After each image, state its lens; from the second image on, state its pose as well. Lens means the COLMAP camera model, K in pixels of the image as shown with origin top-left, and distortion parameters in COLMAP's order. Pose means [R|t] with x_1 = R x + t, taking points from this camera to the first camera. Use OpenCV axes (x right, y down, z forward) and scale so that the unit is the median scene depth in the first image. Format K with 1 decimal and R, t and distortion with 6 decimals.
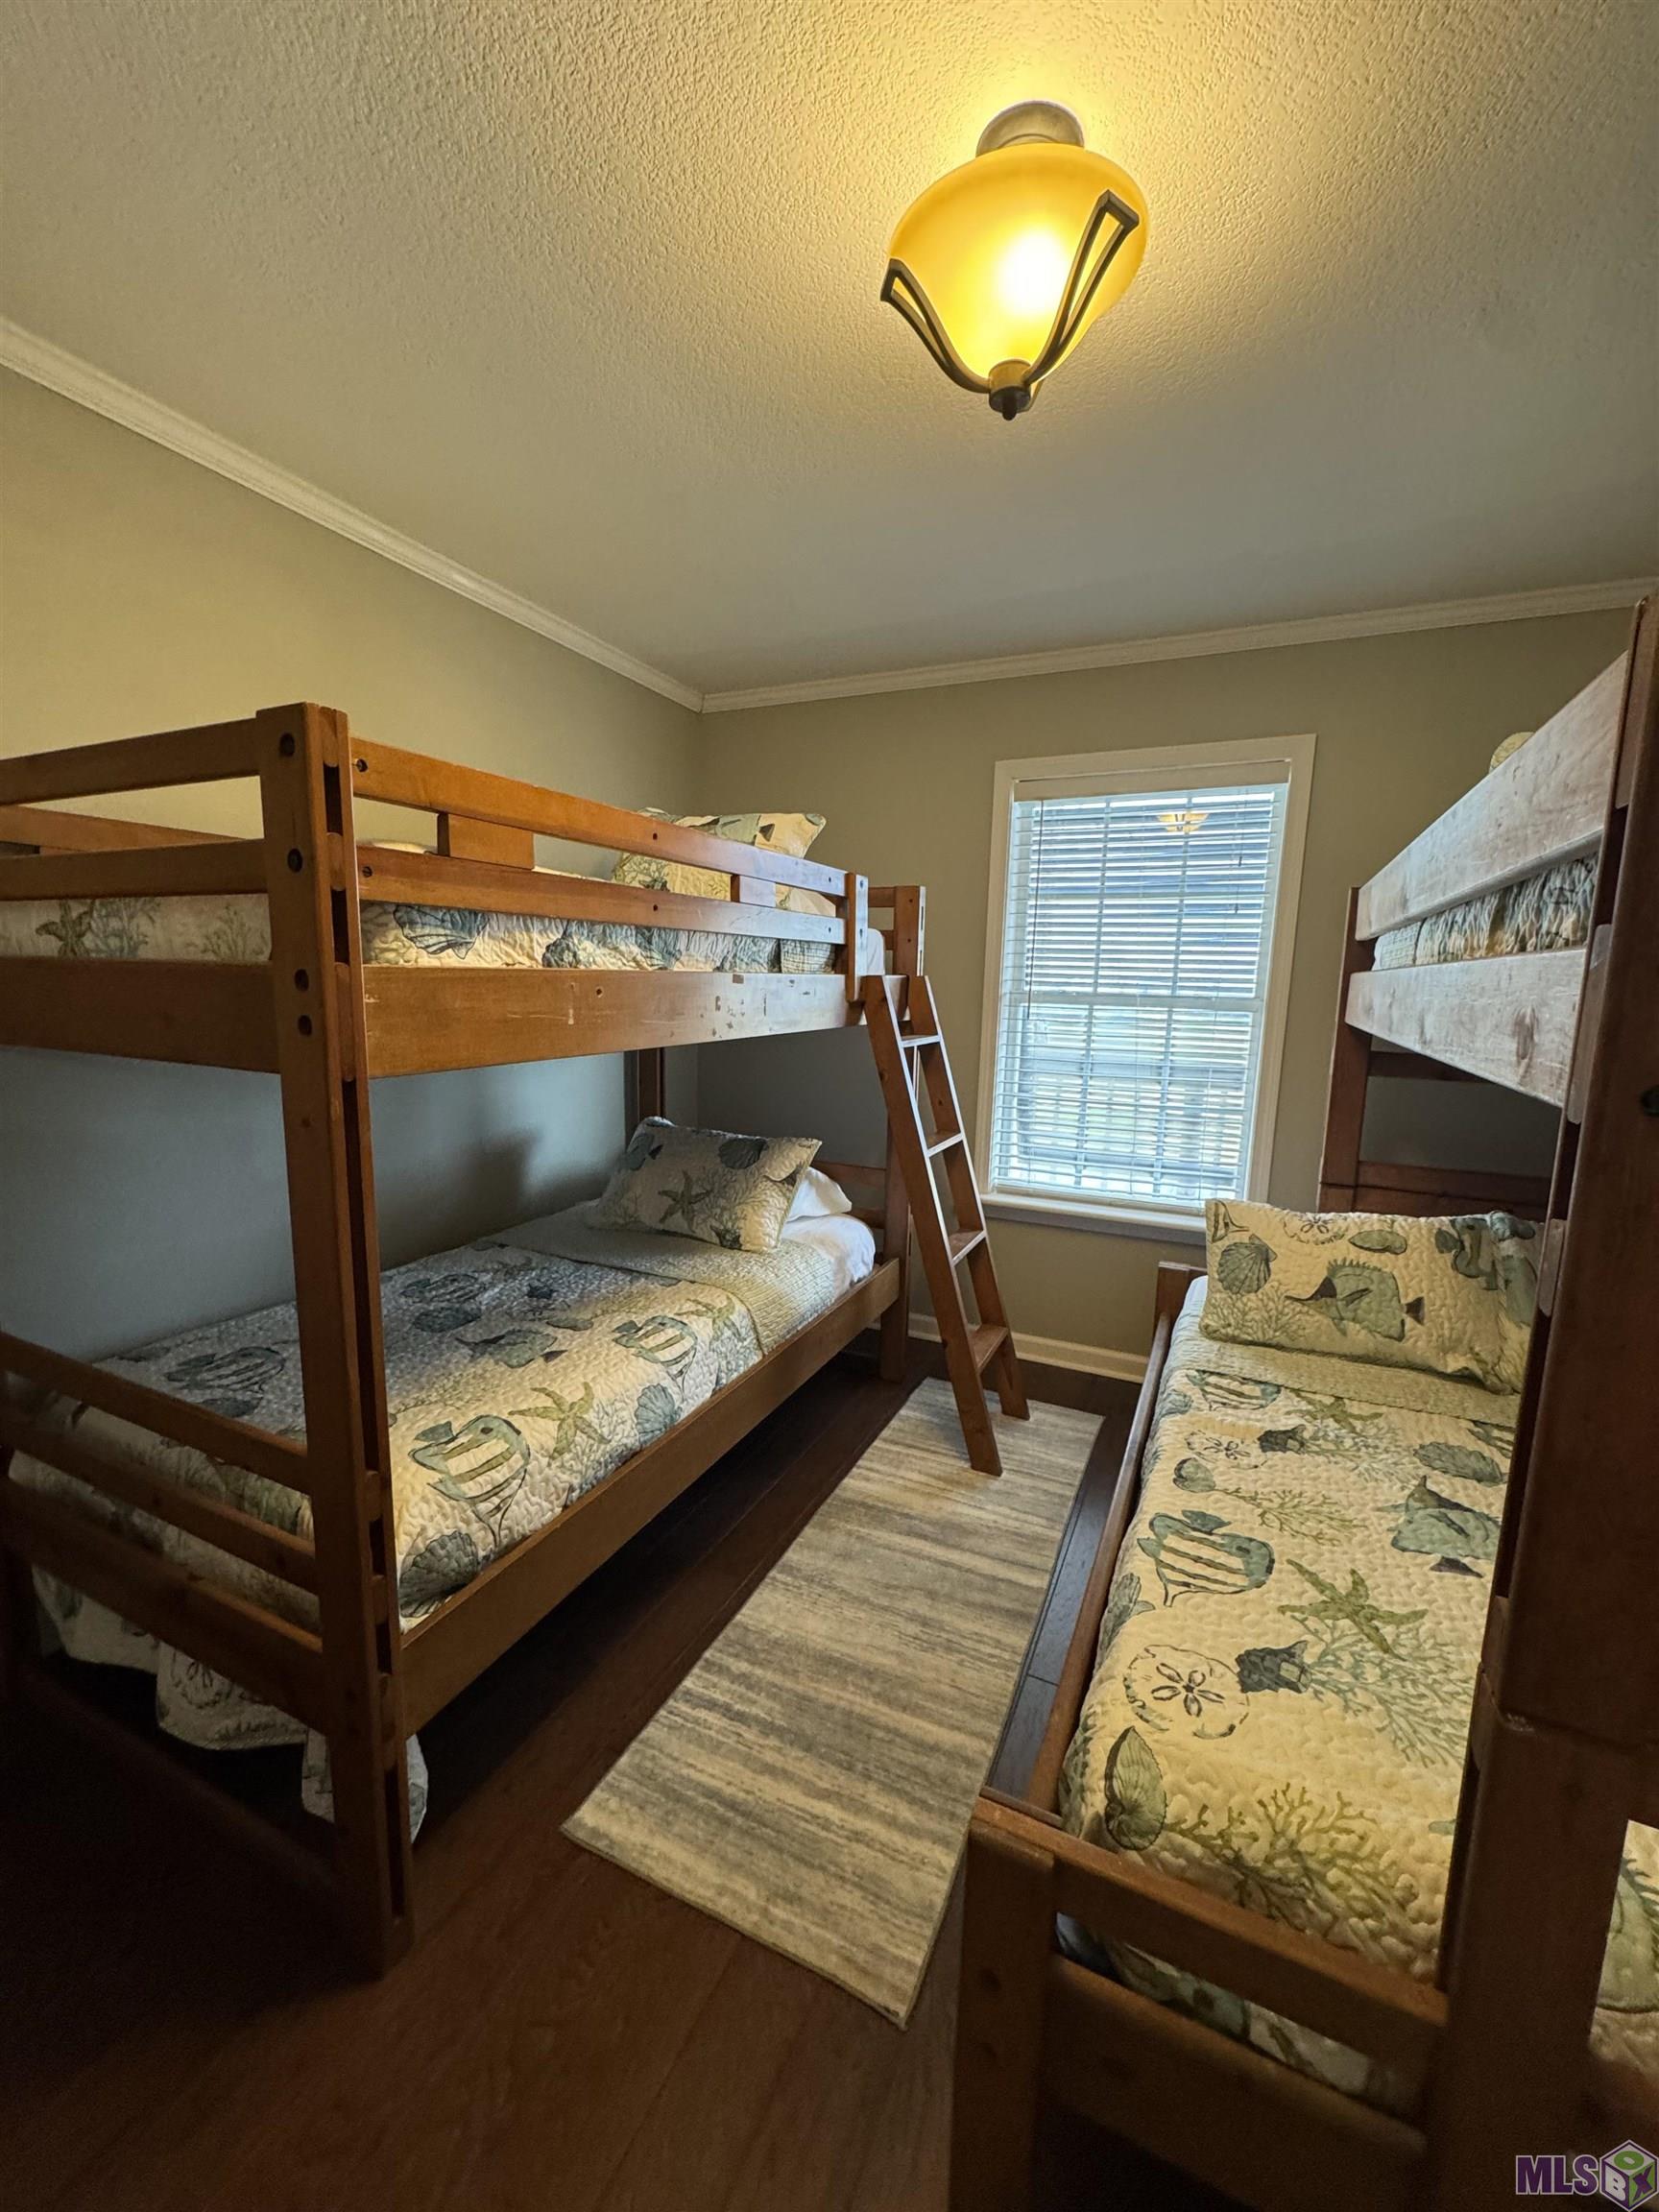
lens RADIAL K [[885.6, 0, 834.7], [0, 885.6, 1103.1], [0, 0, 1]] dist [-0.001371, -0.000271]
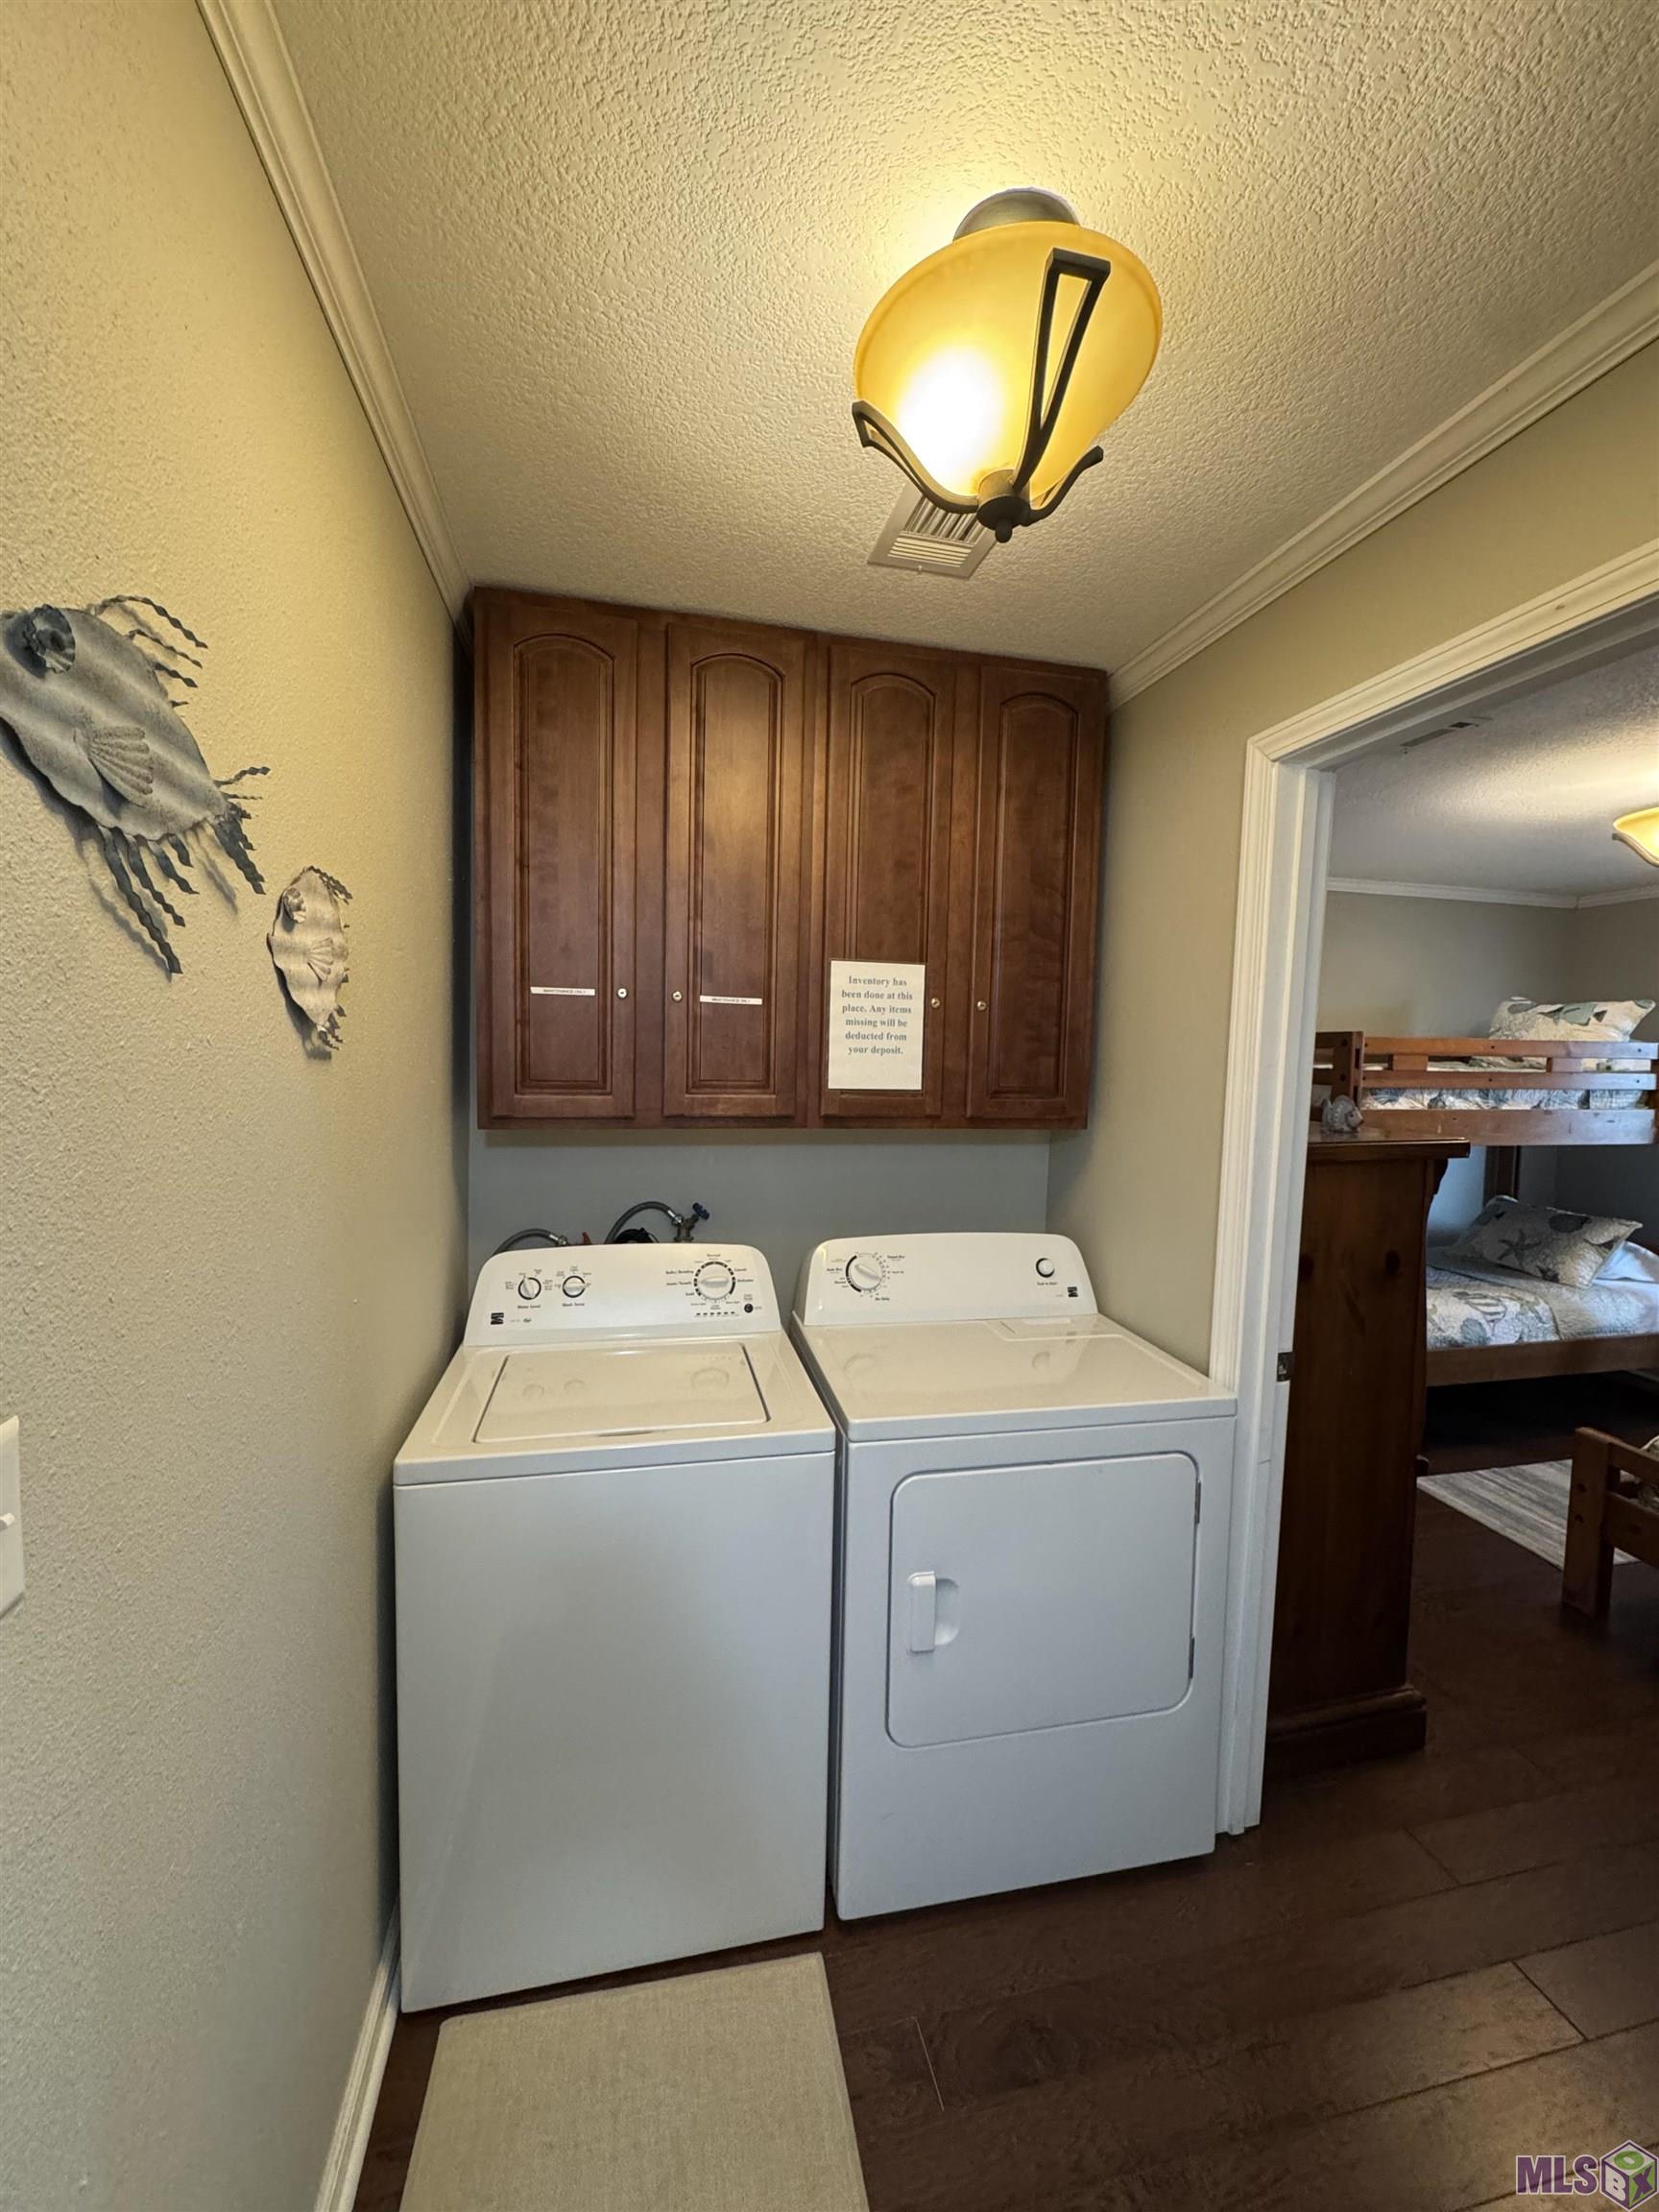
lens RADIAL K [[885.6, 0, 834.7], [0, 885.6, 1103.1], [0, 0, 1]] dist [-0.001371, -0.000271]
pose [[0.618457, 0.036296, -0.784980, 0.378191], [-0.118108, 0.991879, -0.047191, 0.092107], [0.776892, 0.121898, 0.617721, -1.171997]]
